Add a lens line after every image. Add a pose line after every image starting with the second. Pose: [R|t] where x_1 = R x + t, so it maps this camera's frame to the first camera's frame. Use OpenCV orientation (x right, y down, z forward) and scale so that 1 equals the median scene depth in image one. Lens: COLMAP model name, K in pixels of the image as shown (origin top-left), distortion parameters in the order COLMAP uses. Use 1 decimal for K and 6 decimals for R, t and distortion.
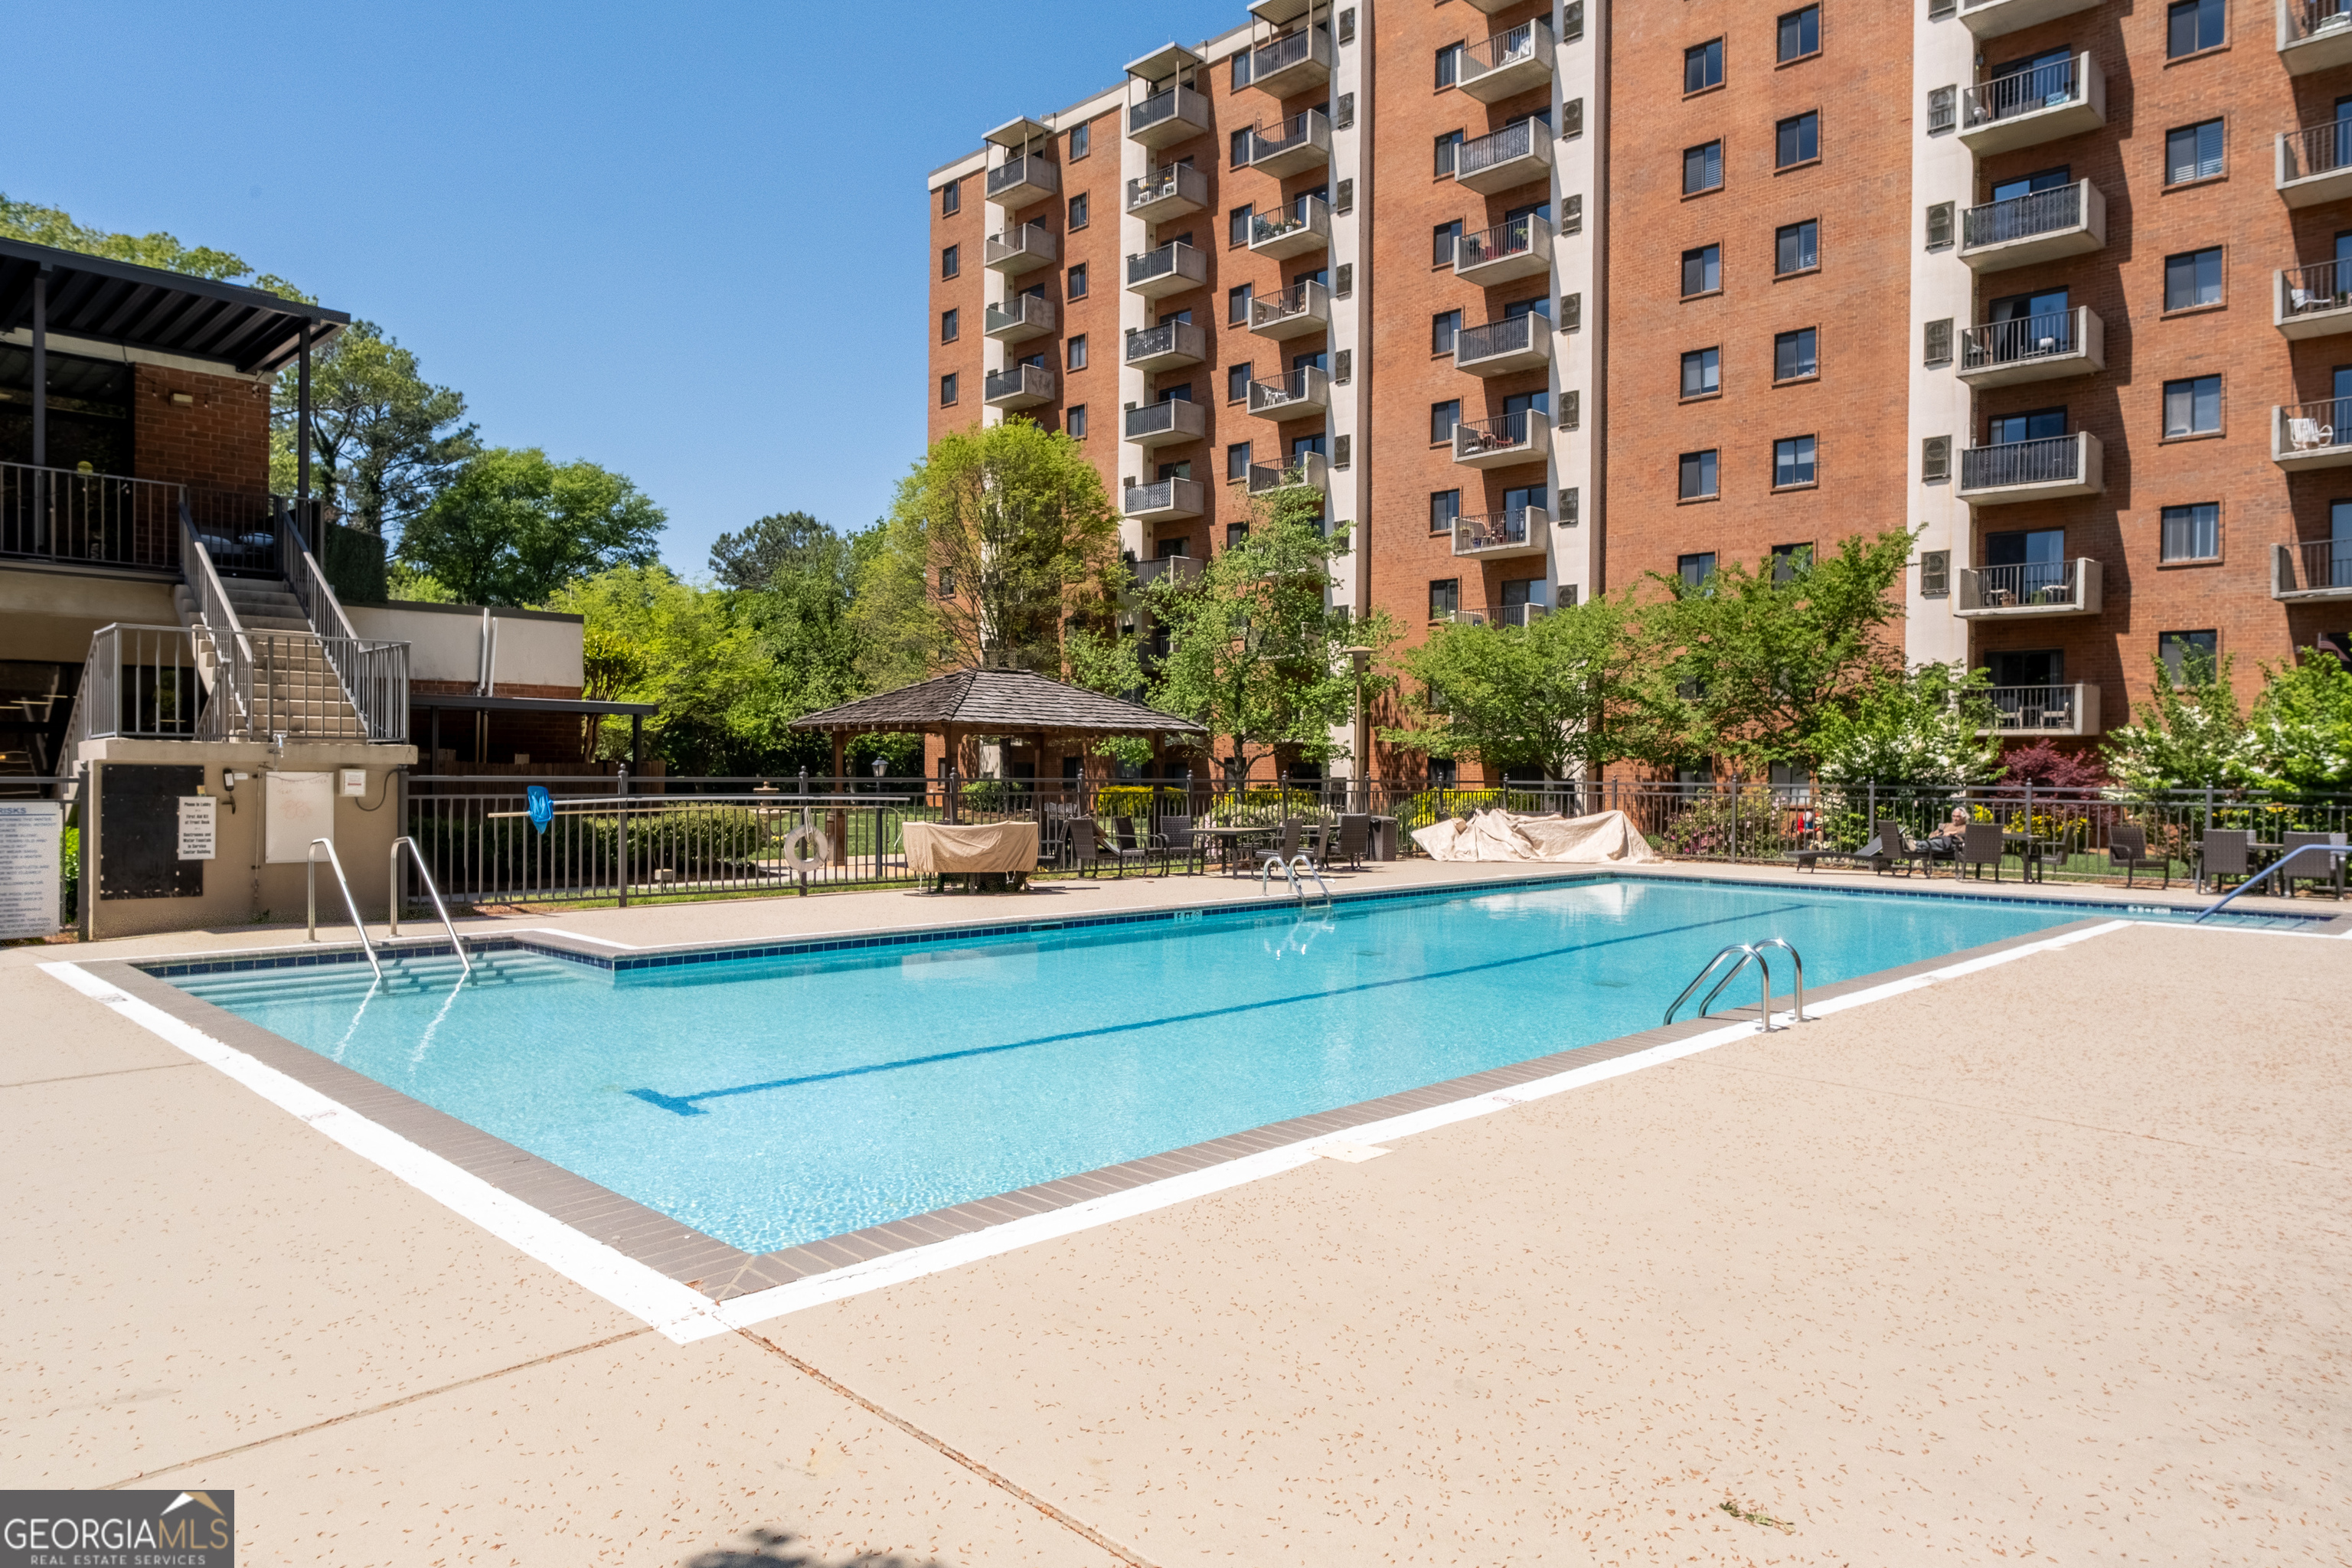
lens RADIAL K [[1462.7, 0, 1175.7], [0, 1462.7, 776.3], [0, 0, 1]] dist [-0.007632, 0.004643]
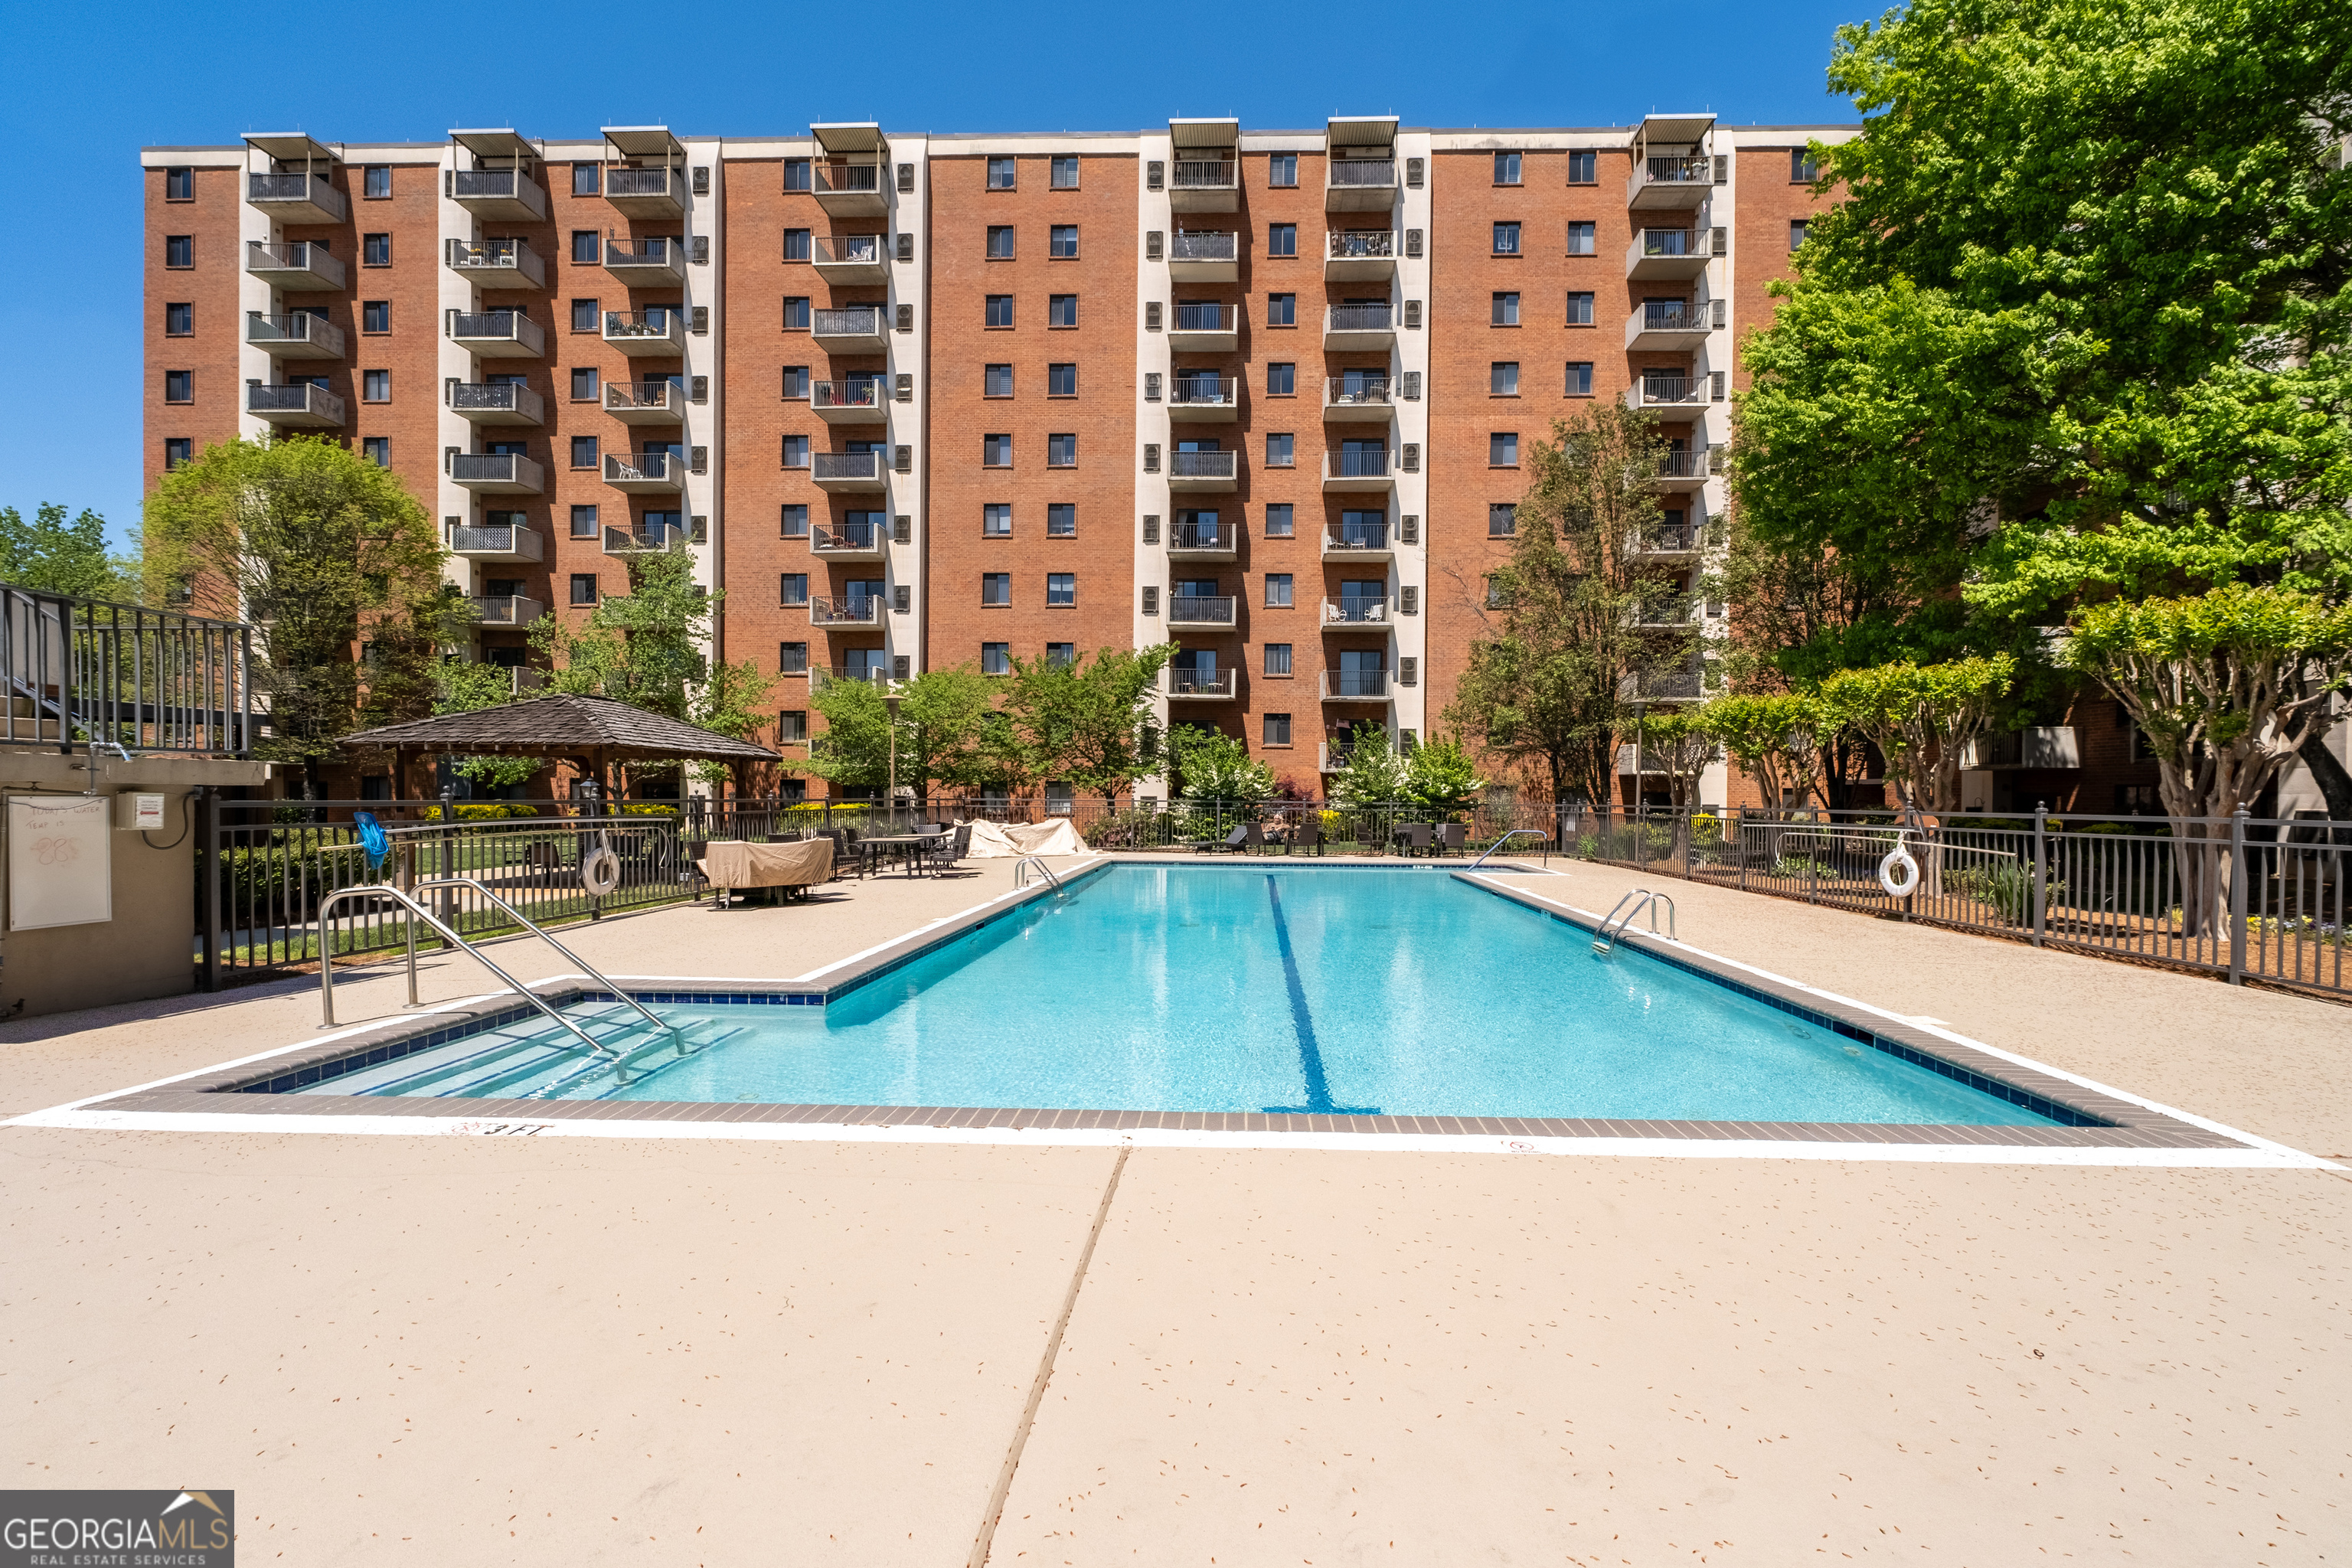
lens RADIAL K [[1031.7, 0, 1186.8], [0, 1031.7, 798.5], [0, 0, 1]] dist [0.001693, 0.000145]
pose [[0.739709, -0.004536, 0.672912, -0.173117], [0.000649, 0.999982, 0.006028, -0.001522], [-0.672927, -0.004022, 0.739698, 0.088603]]
